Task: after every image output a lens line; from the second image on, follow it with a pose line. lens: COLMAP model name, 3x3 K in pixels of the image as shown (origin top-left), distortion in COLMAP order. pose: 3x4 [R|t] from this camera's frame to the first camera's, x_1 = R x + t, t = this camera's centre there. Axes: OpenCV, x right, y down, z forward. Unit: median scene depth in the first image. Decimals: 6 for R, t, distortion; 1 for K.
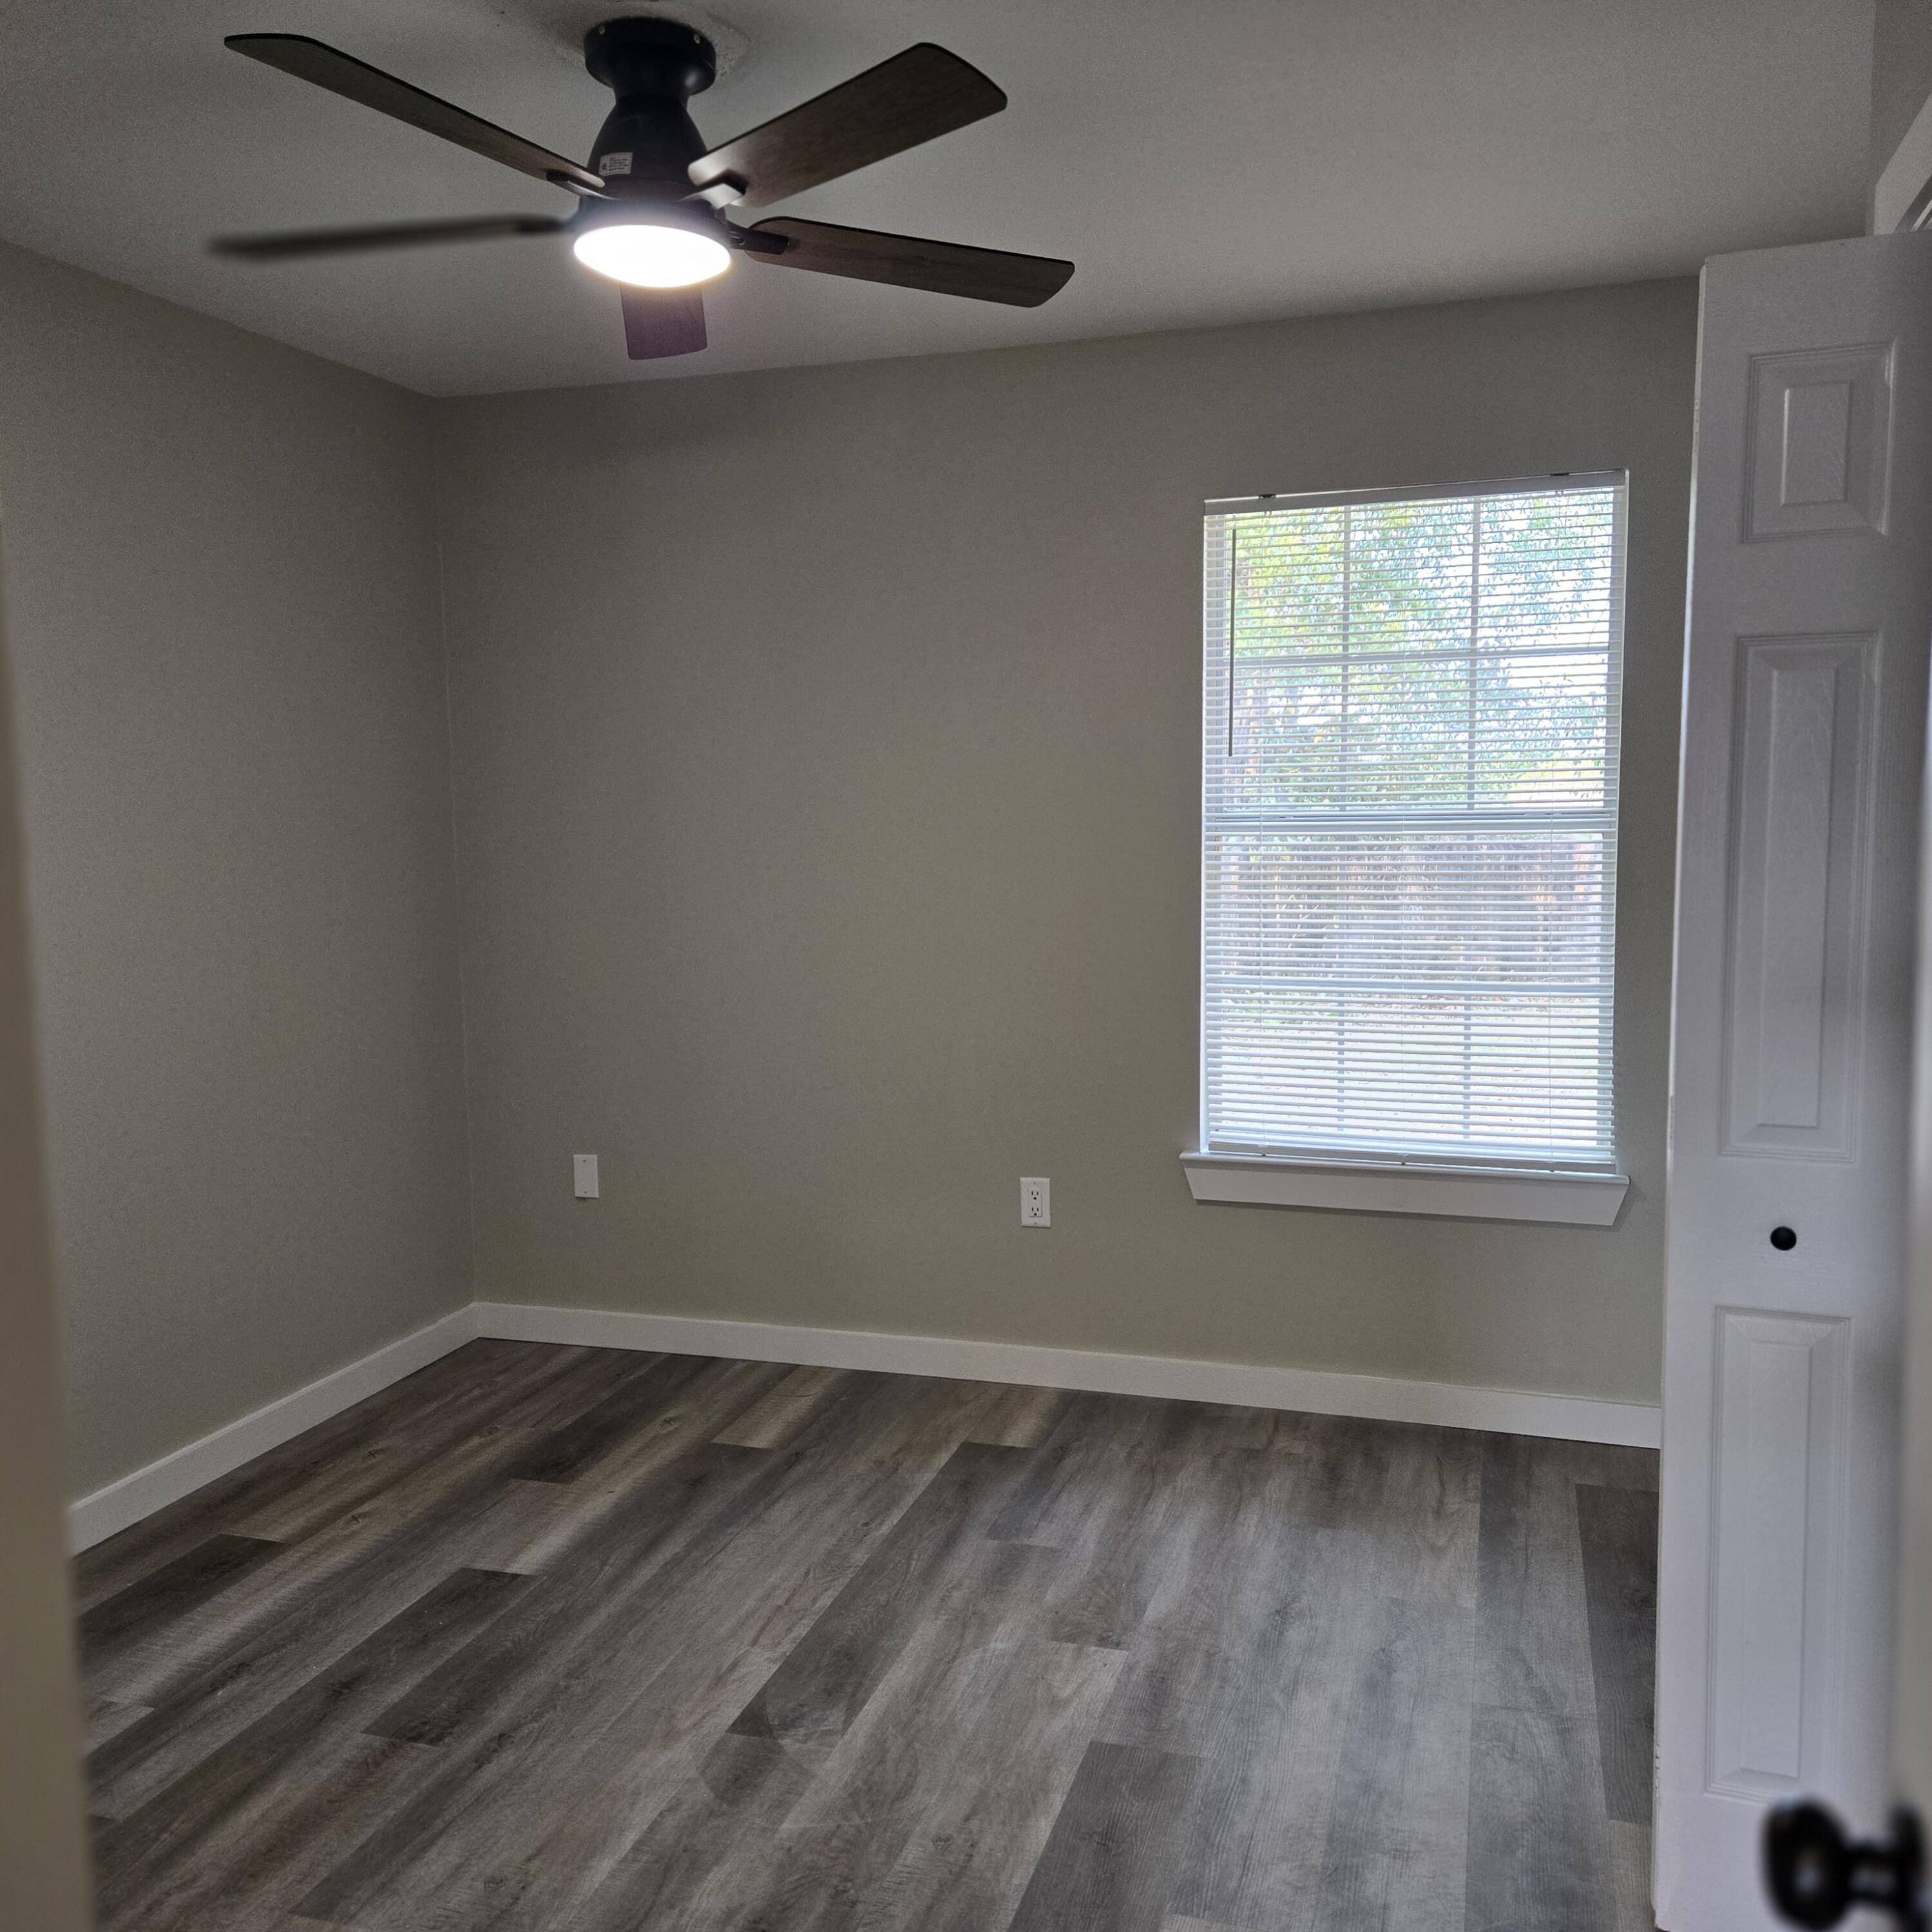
lens RADIAL K [[1723.8, 0, 952.9], [0, 1723.8, 964.7], [0, 0, 1]] dist [0.087639, -0.079442]
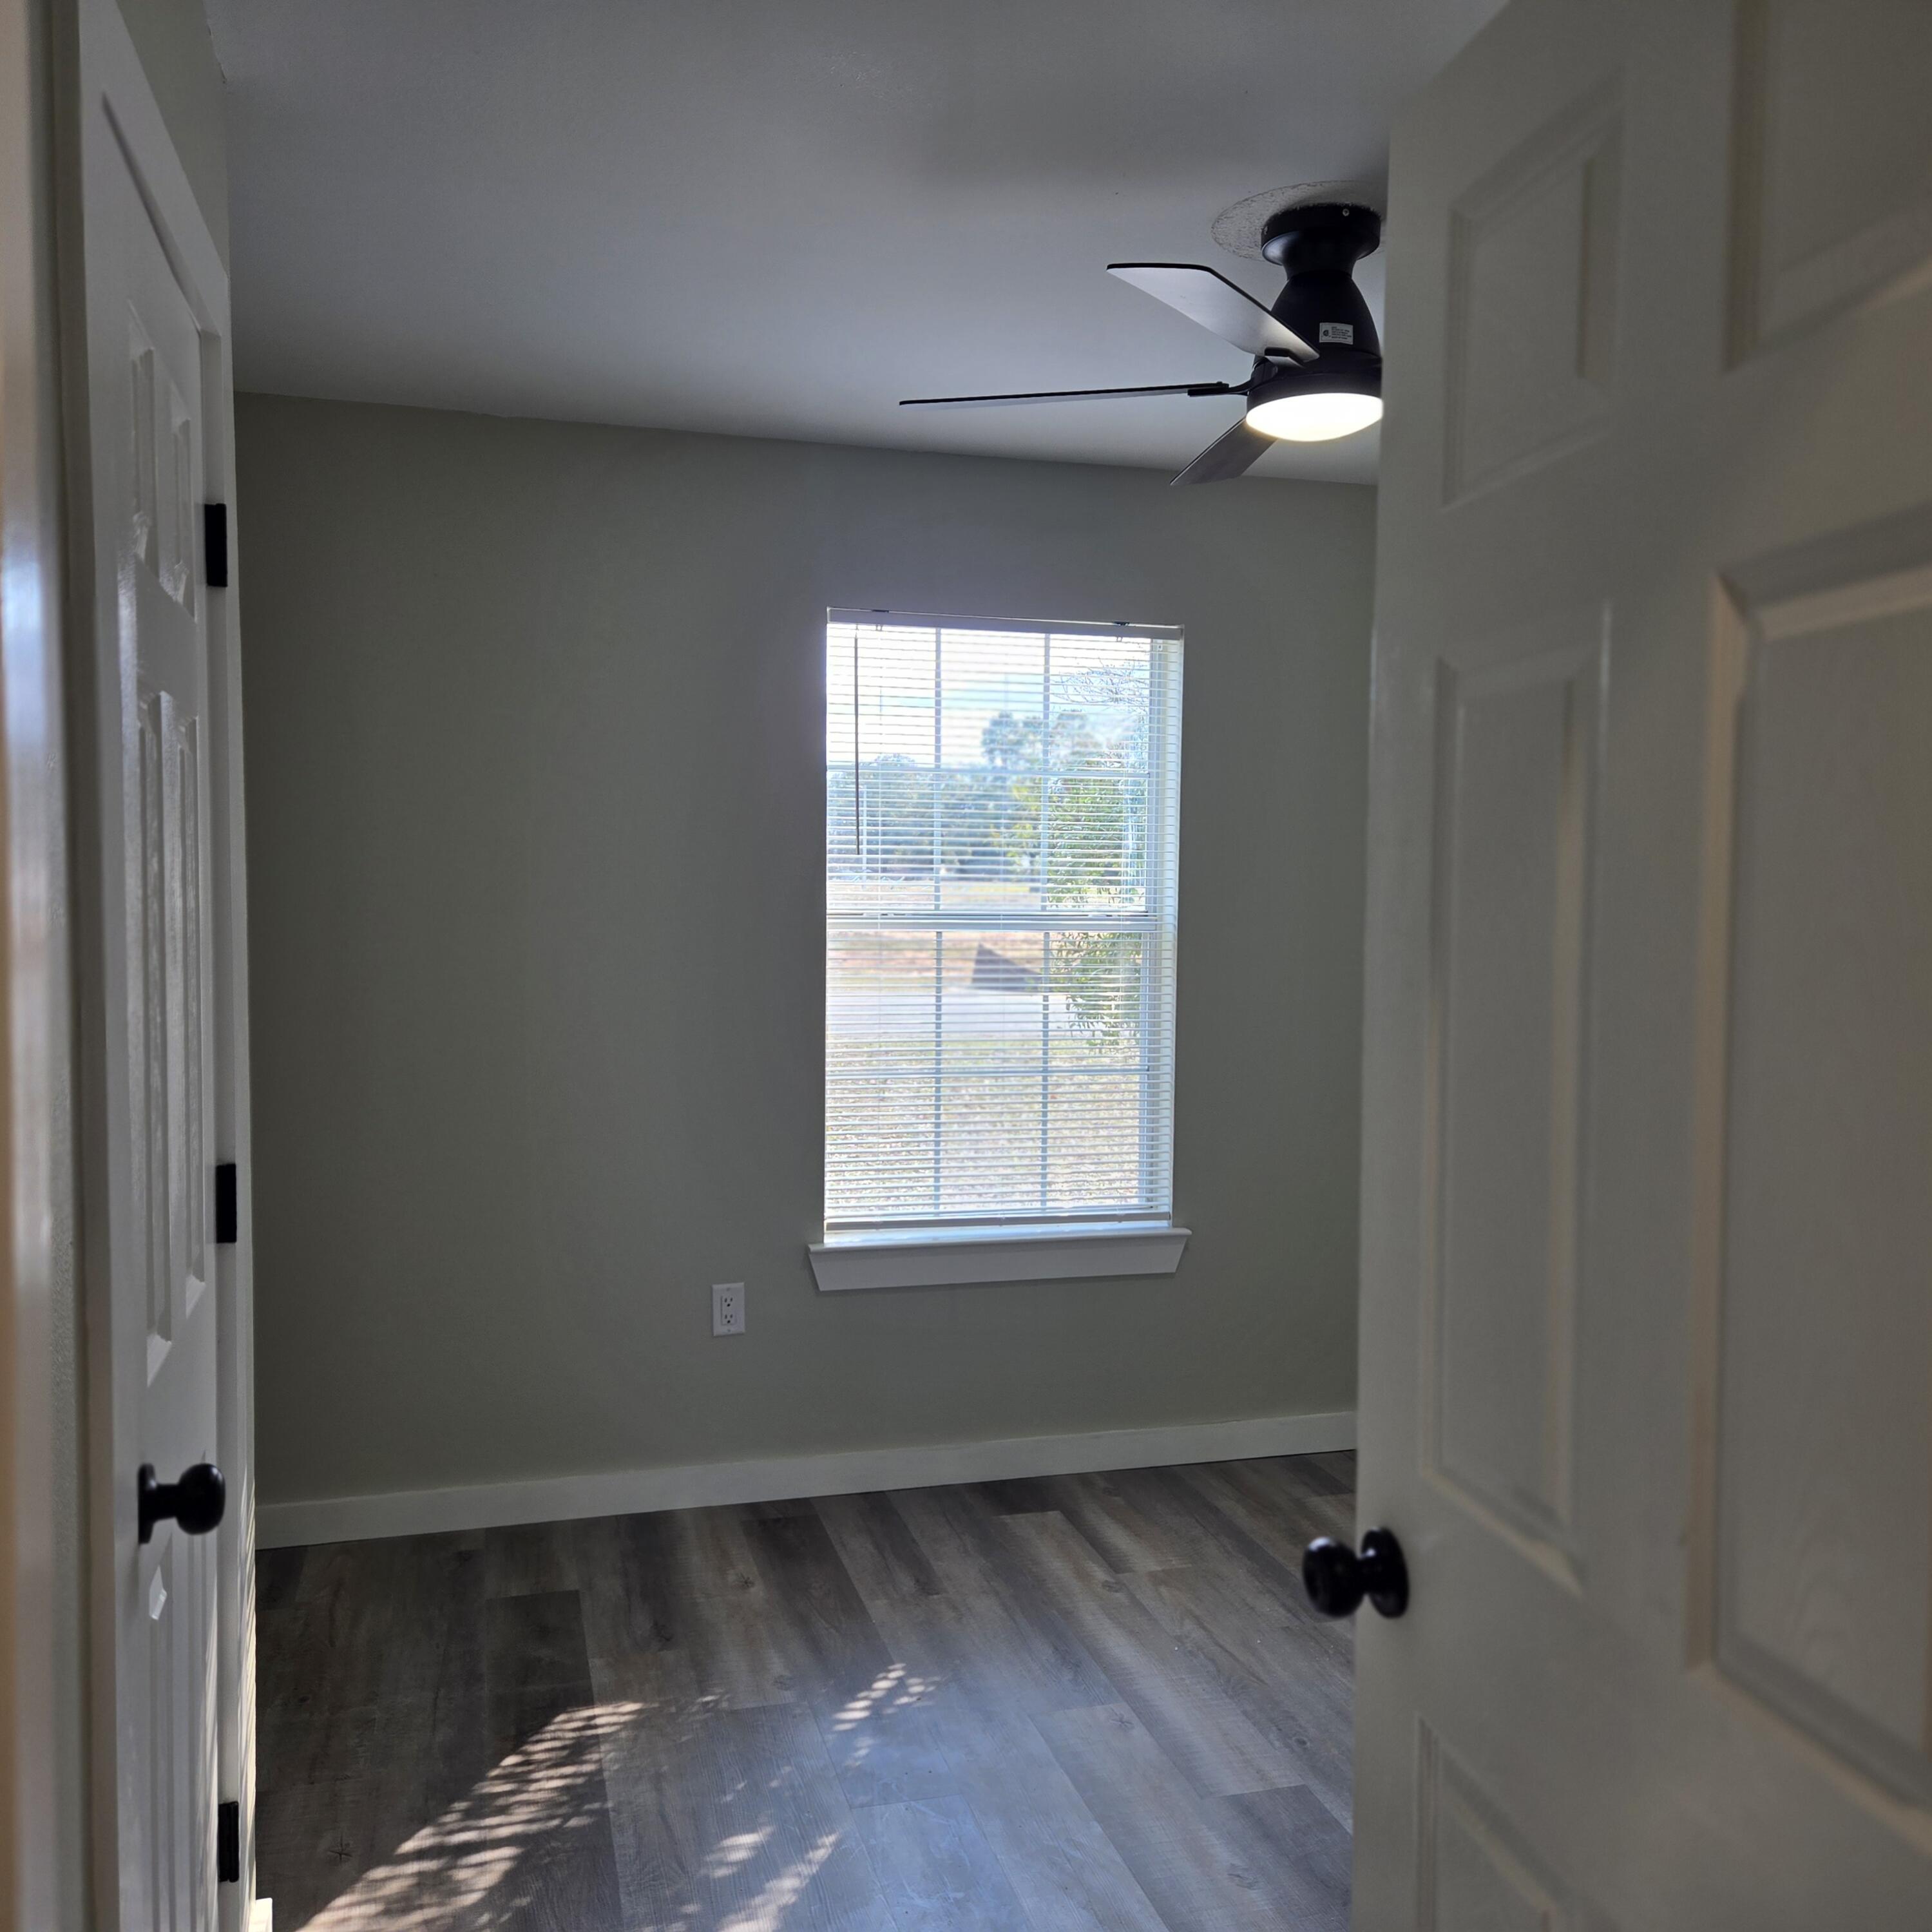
lens RADIAL K [[1723.8, 0, 950.9], [0, 1723.8, 977.1], [0, 0, 1]] dist [0.087639, -0.079442]
pose [[0.827465, -0.006016, 0.561485, -0.372446], [0.033462, 0.998694, -0.038612, -0.005555], [-0.560520, 0.050739, 0.826585, 0.118820]]
